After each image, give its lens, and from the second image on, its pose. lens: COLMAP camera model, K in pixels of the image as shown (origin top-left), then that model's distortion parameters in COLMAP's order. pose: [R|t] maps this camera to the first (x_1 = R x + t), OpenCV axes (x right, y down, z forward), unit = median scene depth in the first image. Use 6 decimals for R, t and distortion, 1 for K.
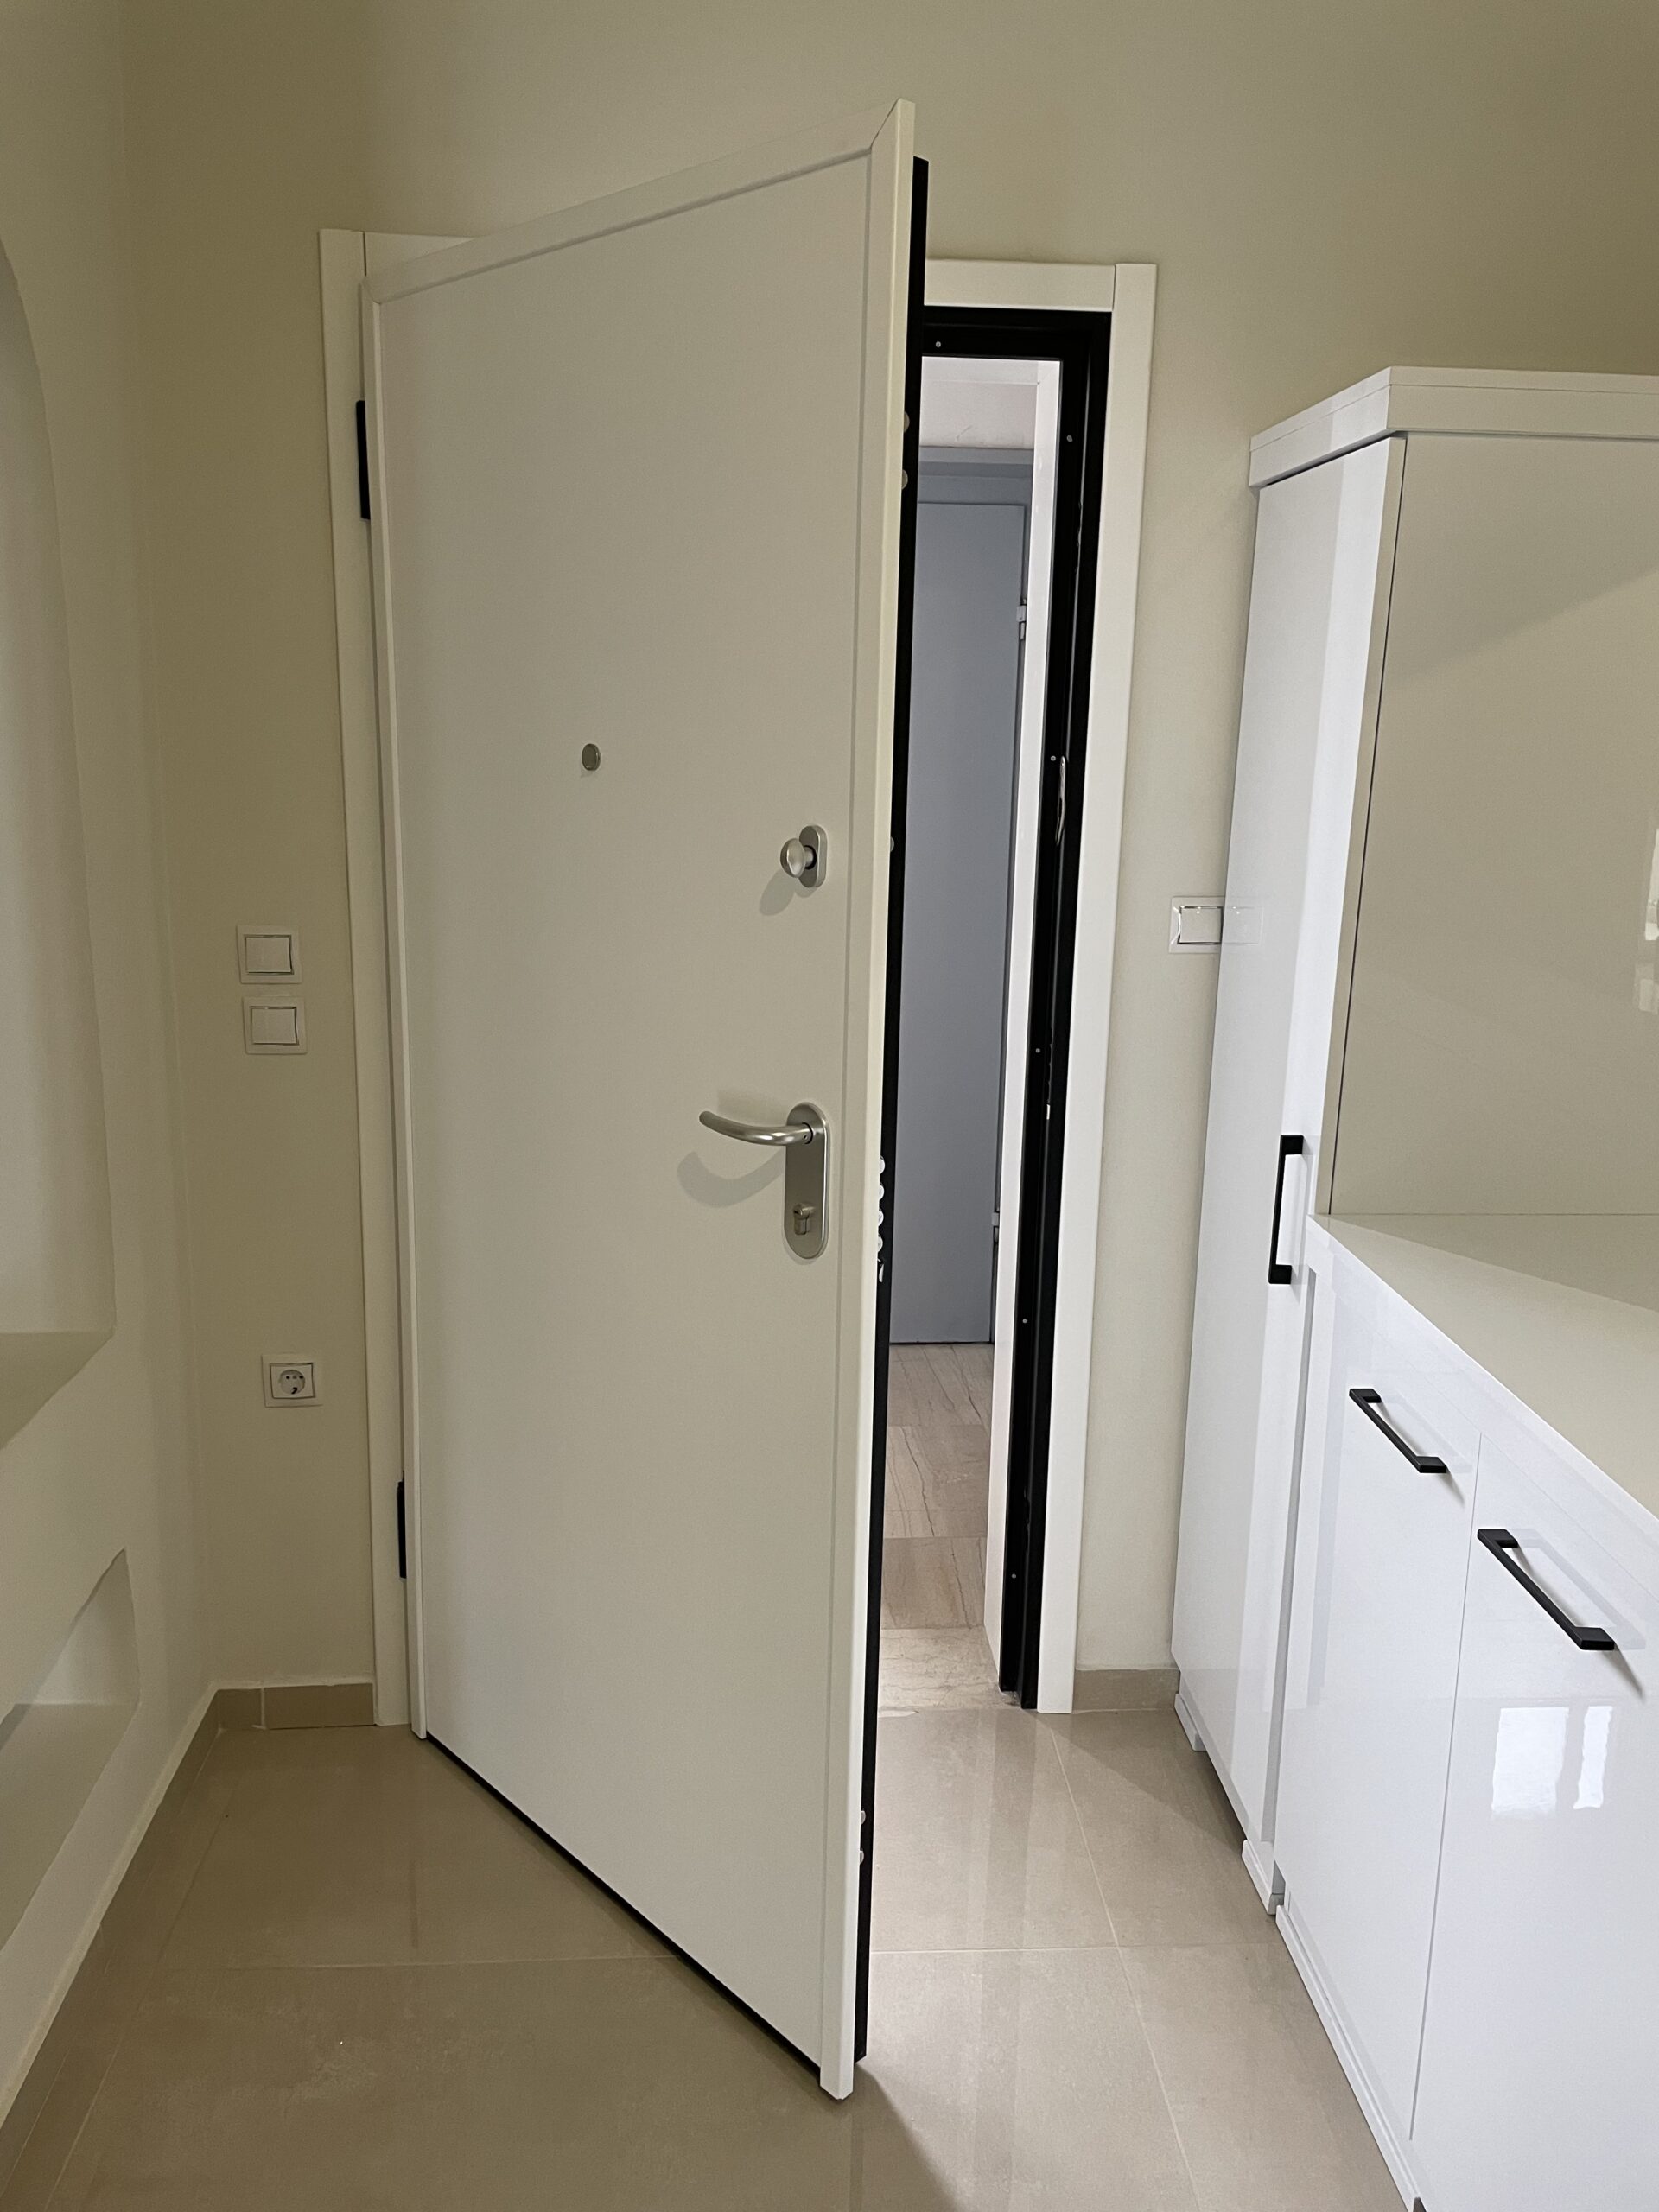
lens RADIAL K [[1669.2, 0, 826.4], [0, 1669.2, 1081.8], [0, 0, 1]] dist [0.094566, -0.118592]
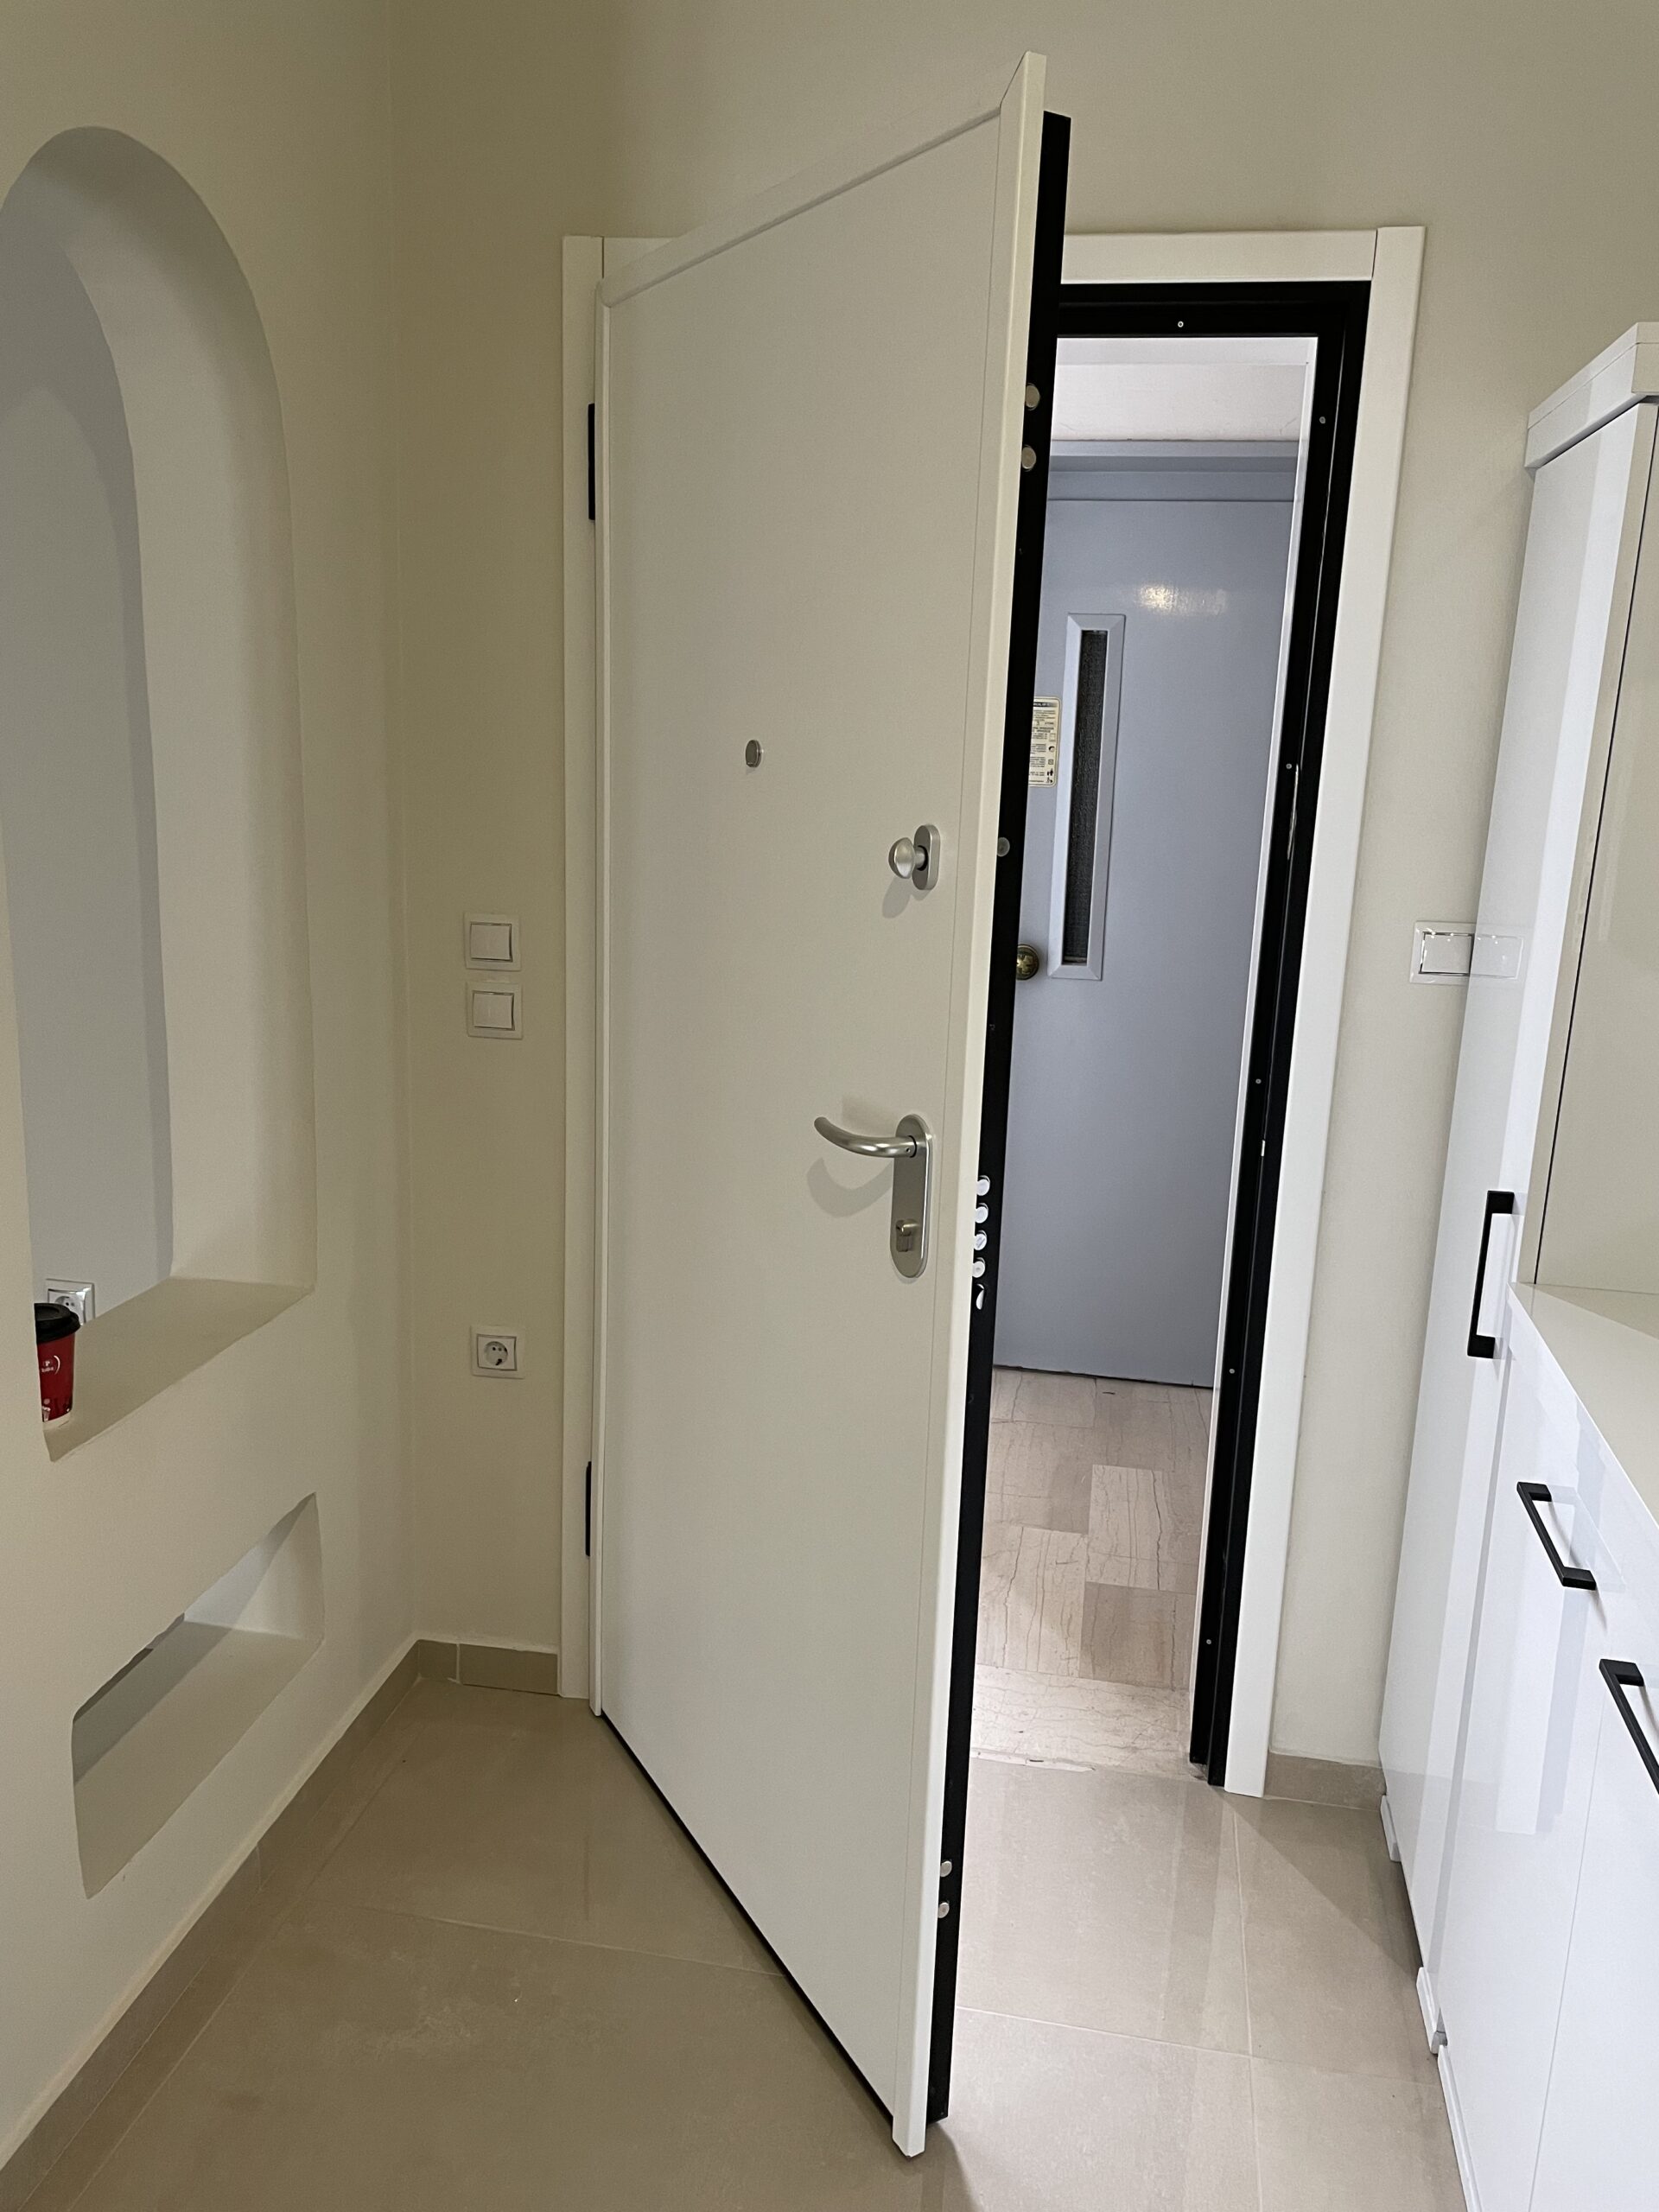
lens RADIAL K [[1669.7, 0, 828.9], [0, 1669.7, 1093.3], [0, 0, 1]] dist [0.095862, -0.117724]
pose [[0.970676, 0.065226, -0.231372, 0.123384], [-0.065887, 0.997815, 0.004880, -0.000933], [0.231185, 0.010508, 0.972853, 0.041976]]
